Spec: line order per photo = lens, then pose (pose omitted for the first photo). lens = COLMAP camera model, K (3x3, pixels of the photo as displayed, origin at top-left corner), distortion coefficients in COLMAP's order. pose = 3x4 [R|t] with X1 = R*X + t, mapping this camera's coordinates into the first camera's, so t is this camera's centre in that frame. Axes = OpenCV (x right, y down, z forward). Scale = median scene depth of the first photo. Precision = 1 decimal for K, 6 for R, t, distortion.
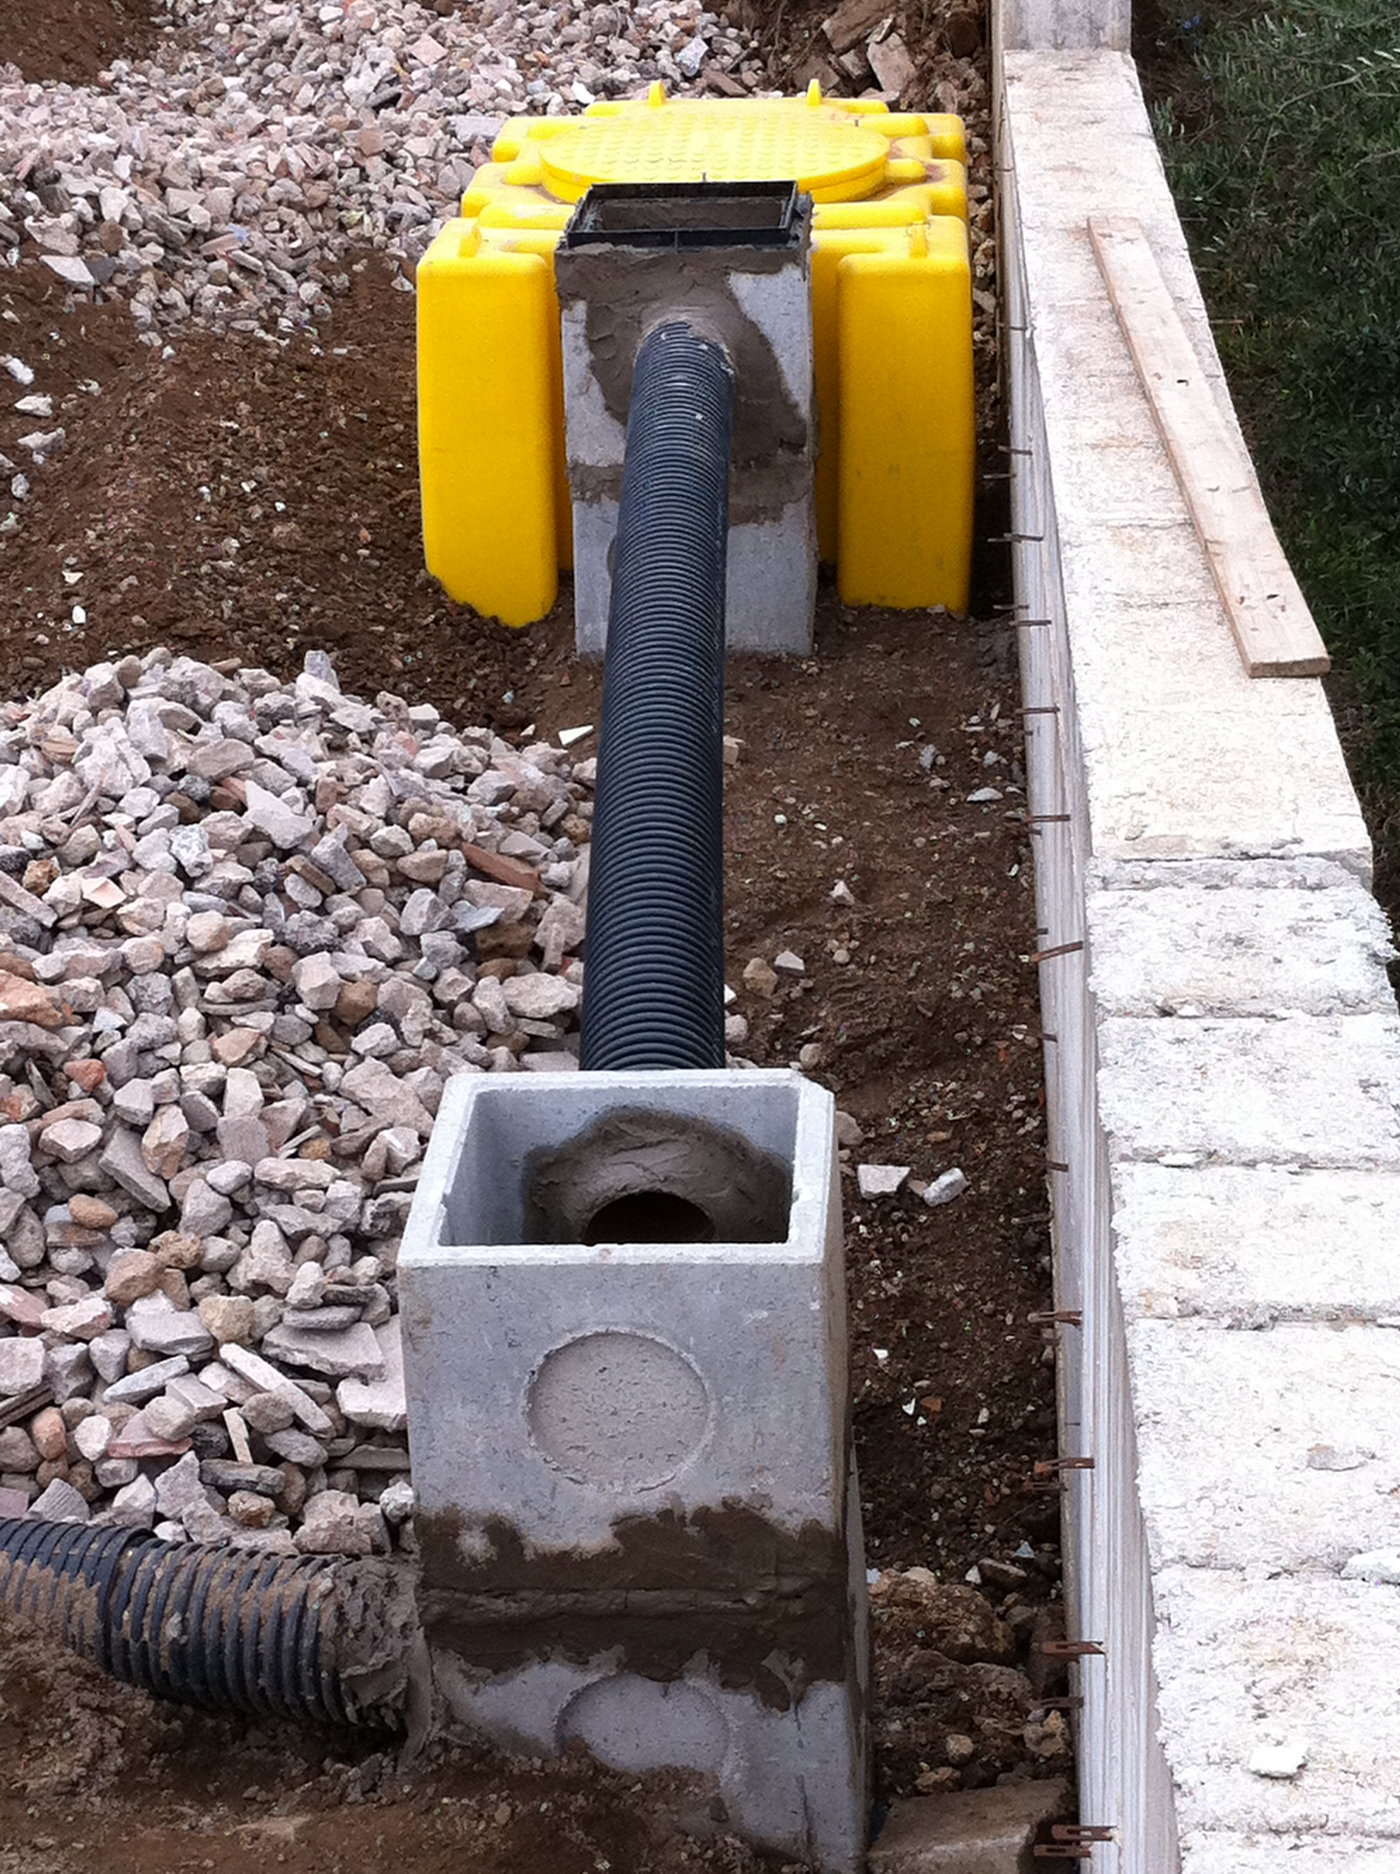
lens RADIAL K [[3334.5, 0, 700.0], [0, 3334.5, 937.0], [0, 0, 1]] dist [0.038492, 0.110649]
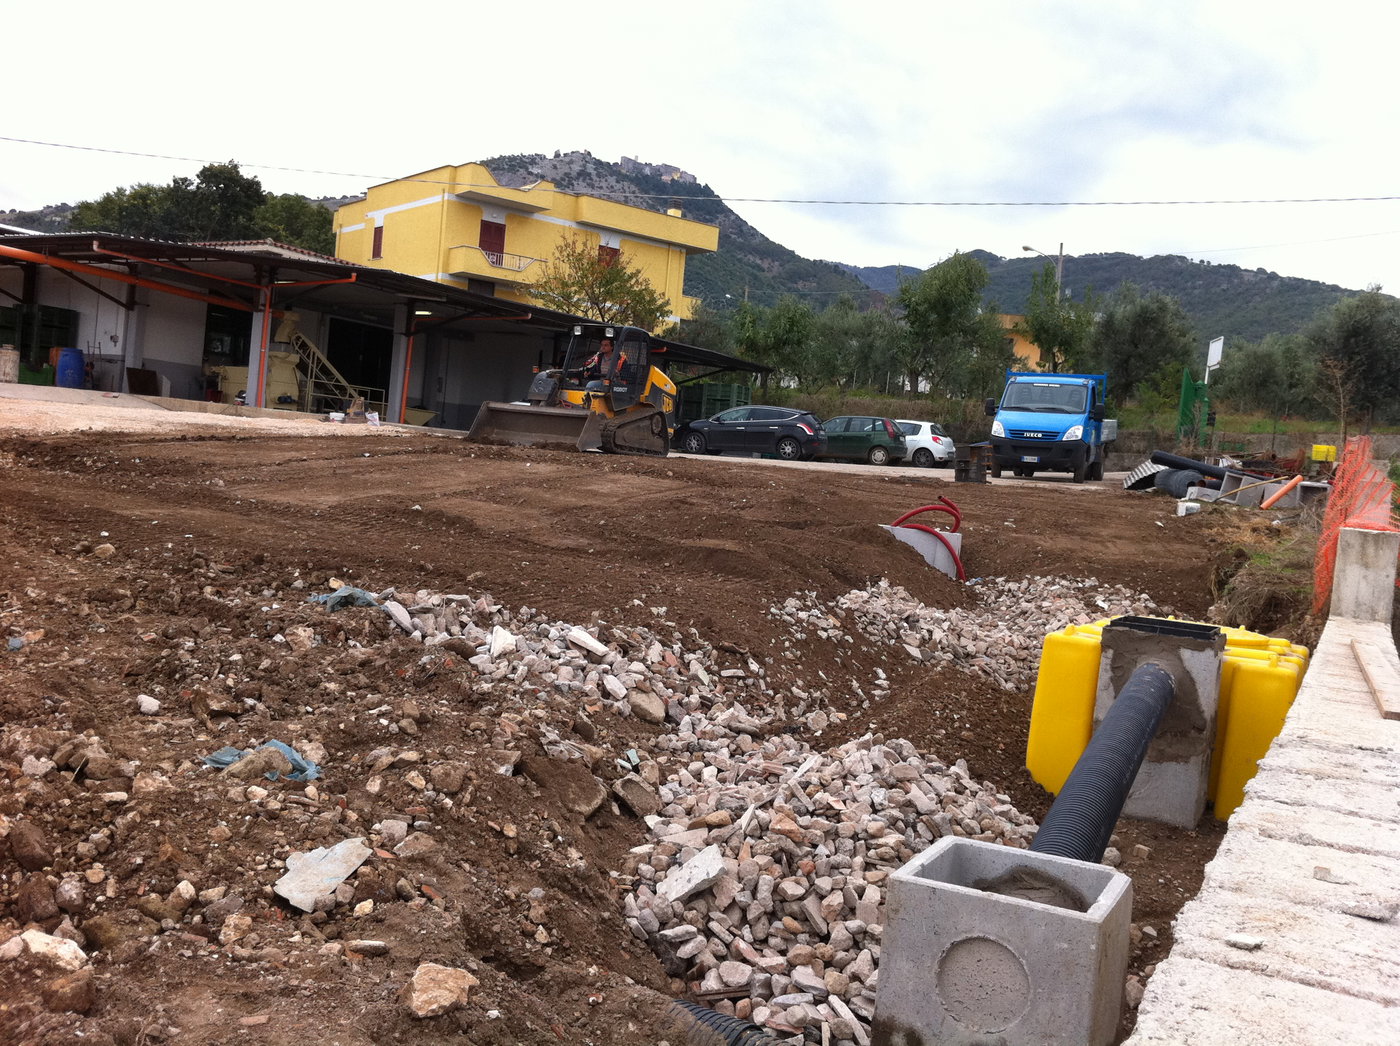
lens RADIAL K [[1306.3, 0, 706.2], [0, 1306.3, 552.4], [0, 0, 1]] dist [0.061340, -0.250000]
pose [[0.911067, 0.142051, -0.387012, 0.065178], [-0.276343, 0.907060, -0.317609, 0.146555], [0.305927, 0.396312, 0.865648, 0.133430]]
